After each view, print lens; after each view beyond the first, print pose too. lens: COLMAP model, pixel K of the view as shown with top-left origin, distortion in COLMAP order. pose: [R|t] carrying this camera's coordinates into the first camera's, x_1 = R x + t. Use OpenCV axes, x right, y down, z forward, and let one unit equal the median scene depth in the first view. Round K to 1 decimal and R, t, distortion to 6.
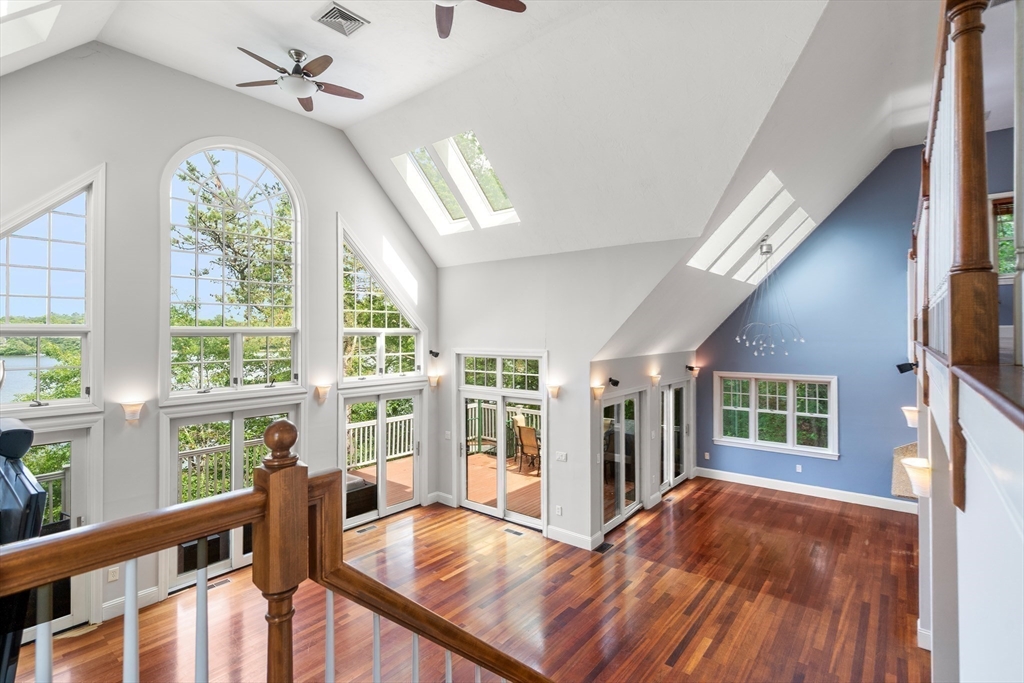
lens RADIAL K [[487.1, 0, 512.0], [0, 487.1, 341.5], [0, 0, 1]] dist [-0.002609, -0.000429]
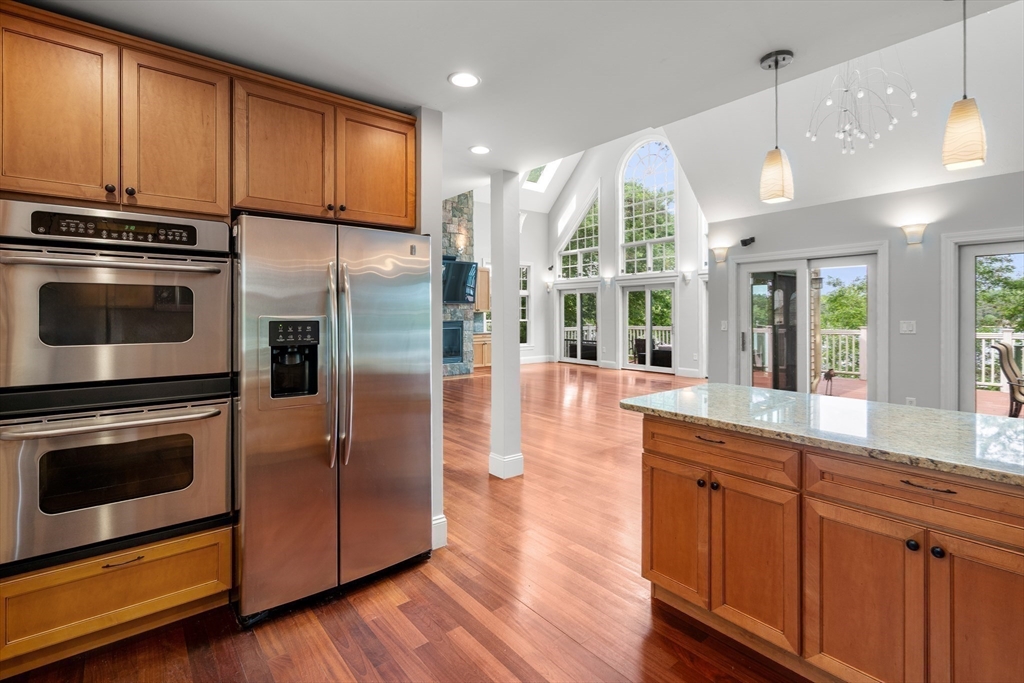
lens RADIAL K [[480.5, 0, 516.4], [0, 480.5, 313.7], [0, 0, 1]] dist [-0.001005, -0.000105]
pose [[-0.202933, 0.006016, -0.979174, 1.136595], [-0.009941, 0.999917, 0.008203, 0.208684], [0.979142, 0.011399, -0.202856, 0.771240]]
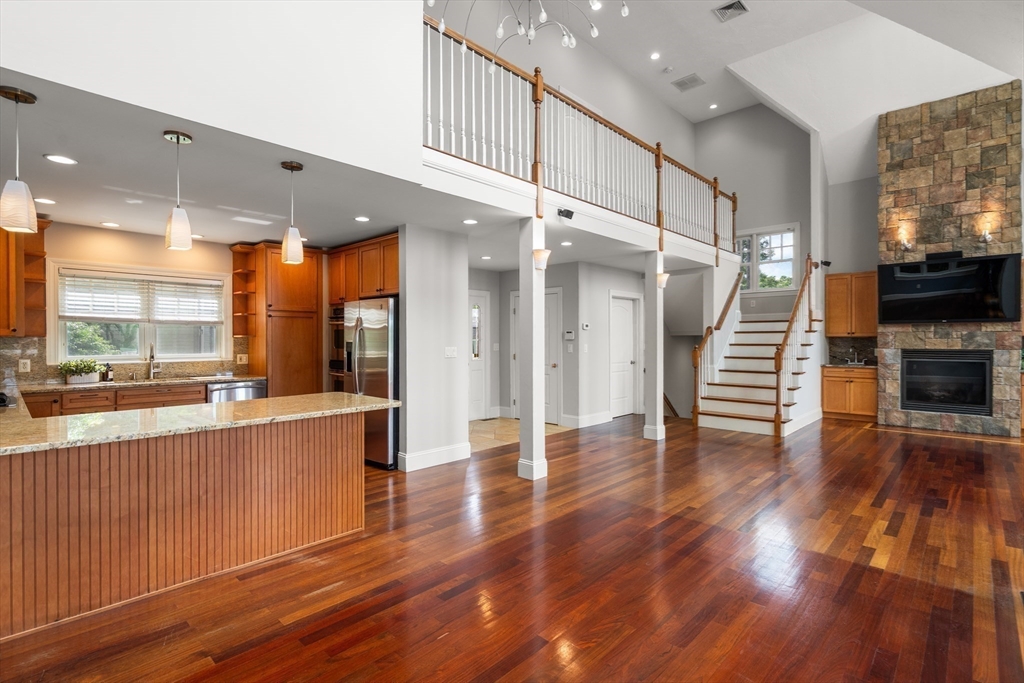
lens RADIAL K [[487.1, 0, 512.0], [0, 487.1, 341.5], [0, 0, 1]] dist [-0.002609, -0.000429]
pose [[-0.997016, 0.005581, 0.076998, 0.540685], [0.006843, 0.999846, 0.016137, 0.206620], [-0.076896, 0.016615, -0.996901, 1.337764]]
